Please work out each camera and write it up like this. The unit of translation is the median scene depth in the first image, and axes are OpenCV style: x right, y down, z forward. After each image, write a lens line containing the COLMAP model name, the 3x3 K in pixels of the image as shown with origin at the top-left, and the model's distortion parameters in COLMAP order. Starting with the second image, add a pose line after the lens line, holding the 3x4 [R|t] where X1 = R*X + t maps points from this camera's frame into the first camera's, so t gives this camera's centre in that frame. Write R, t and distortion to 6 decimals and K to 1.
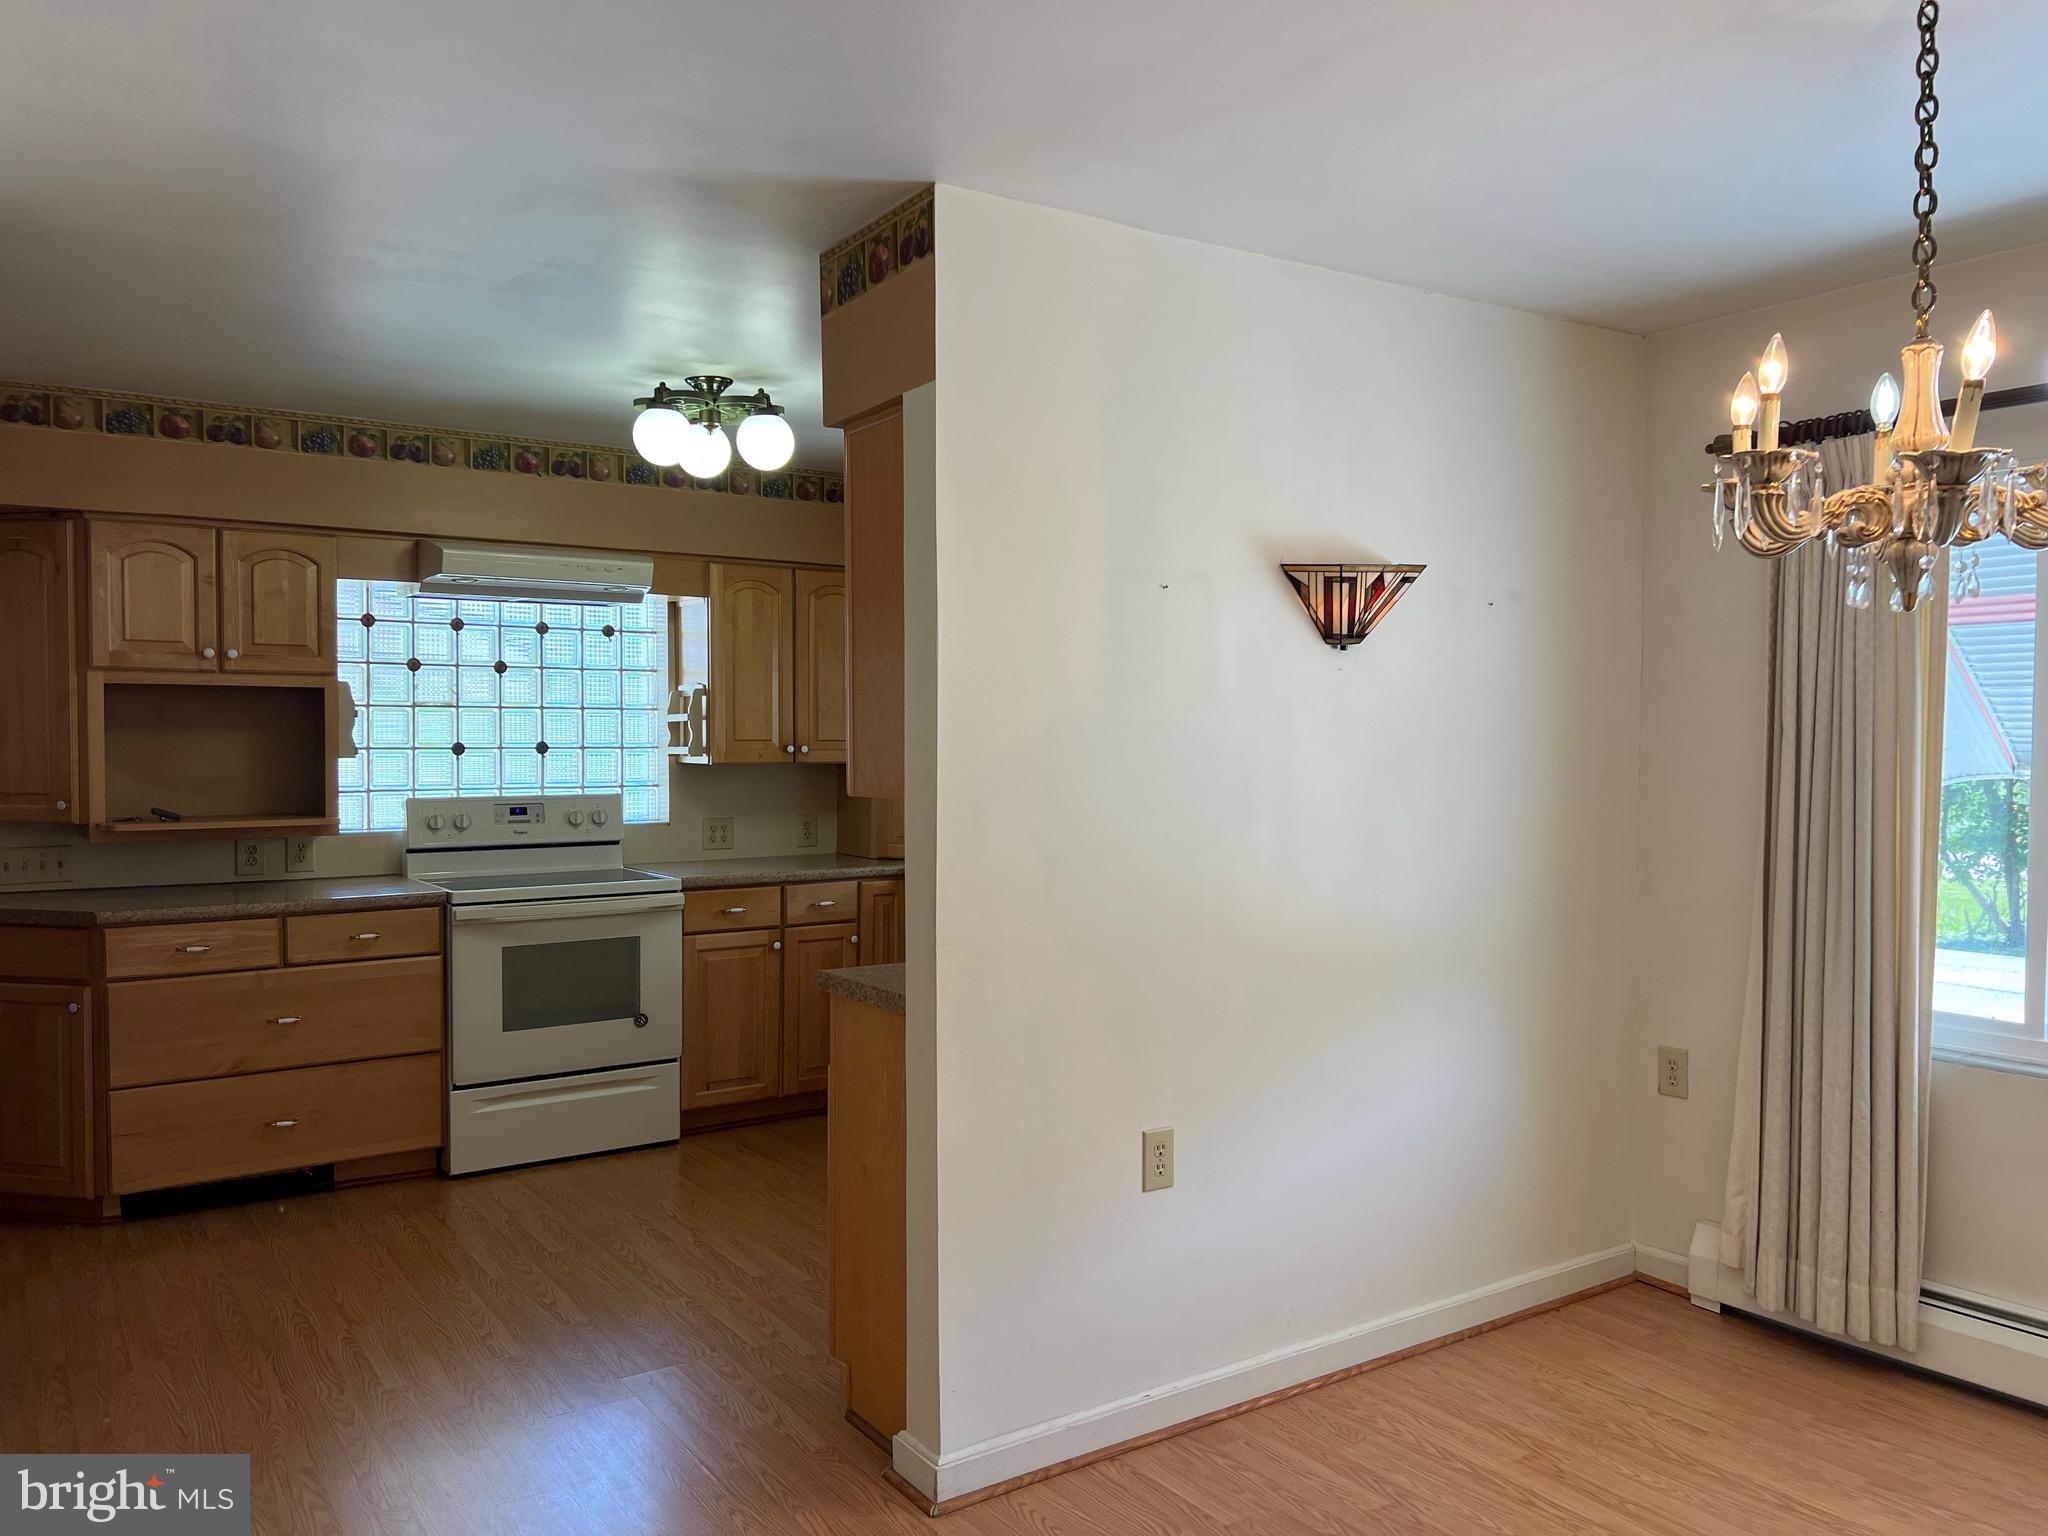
lens RADIAL K [[1536.4, 0, 1035.7], [0, 1536.4, 783.0], [0, 0, 1]] dist [0.081765, -0.081477]
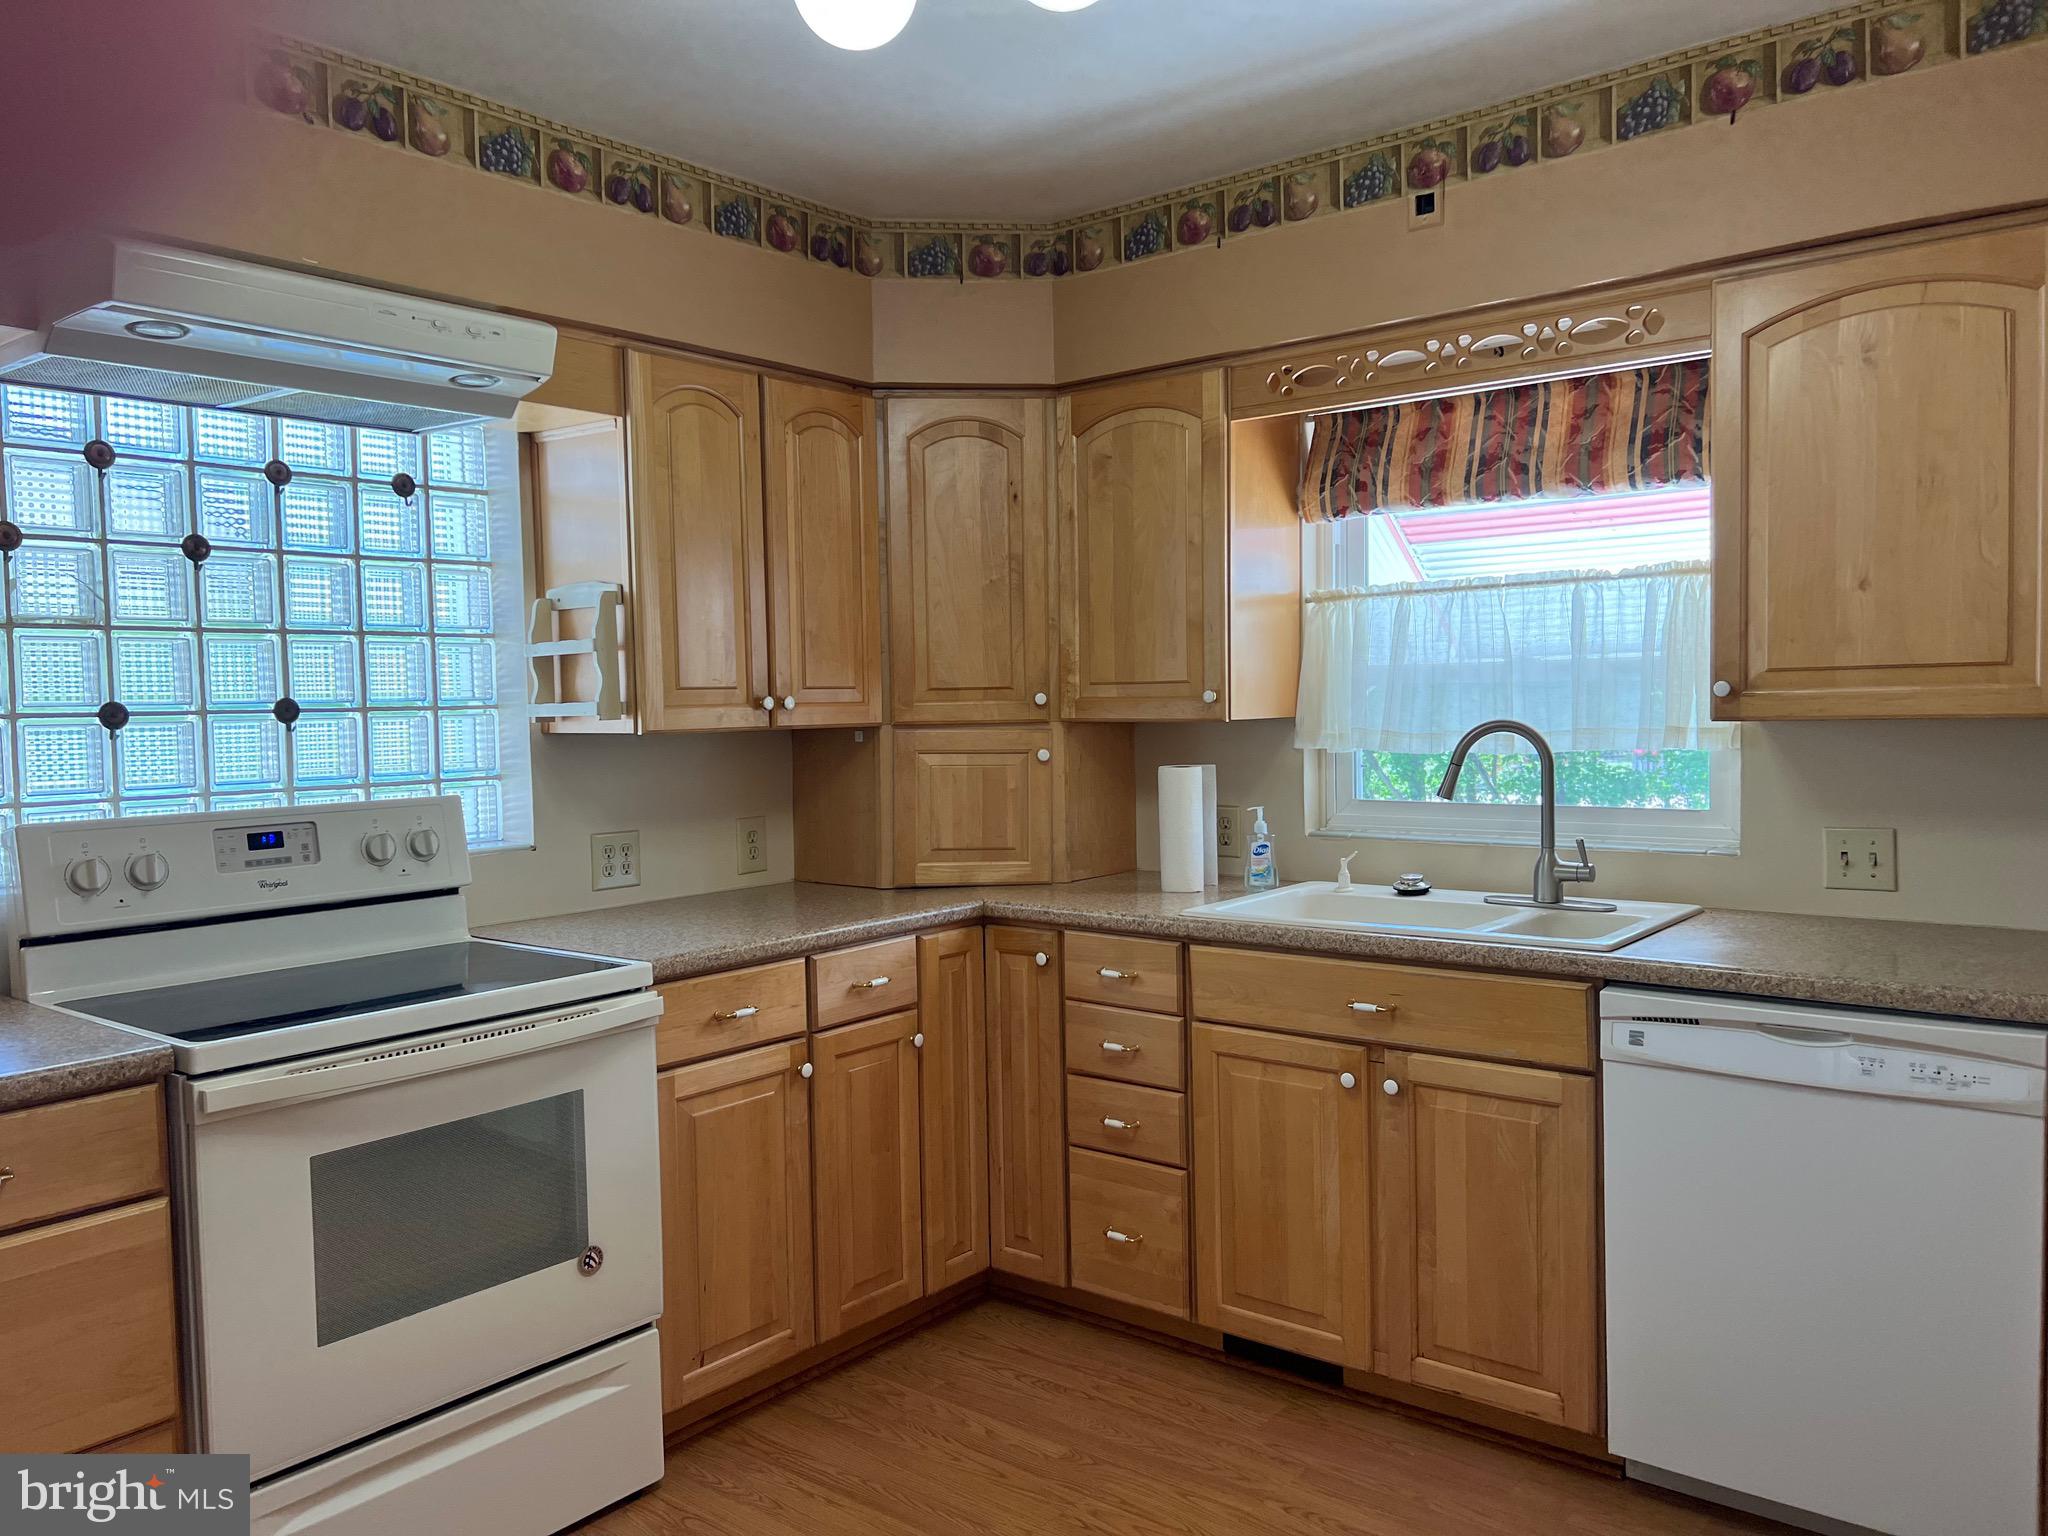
lens RADIAL K [[1550.1, 0, 1010.3], [0, 1550.1, 781.2], [0, 0, 1]] dist [0.056442, -0.053892]
pose [[0.962680, -0.036378, 0.268185, -0.271669], [0.030921, 0.999220, 0.024543, -0.005877], [-0.268869, -0.015334, 0.963055, 0.526427]]
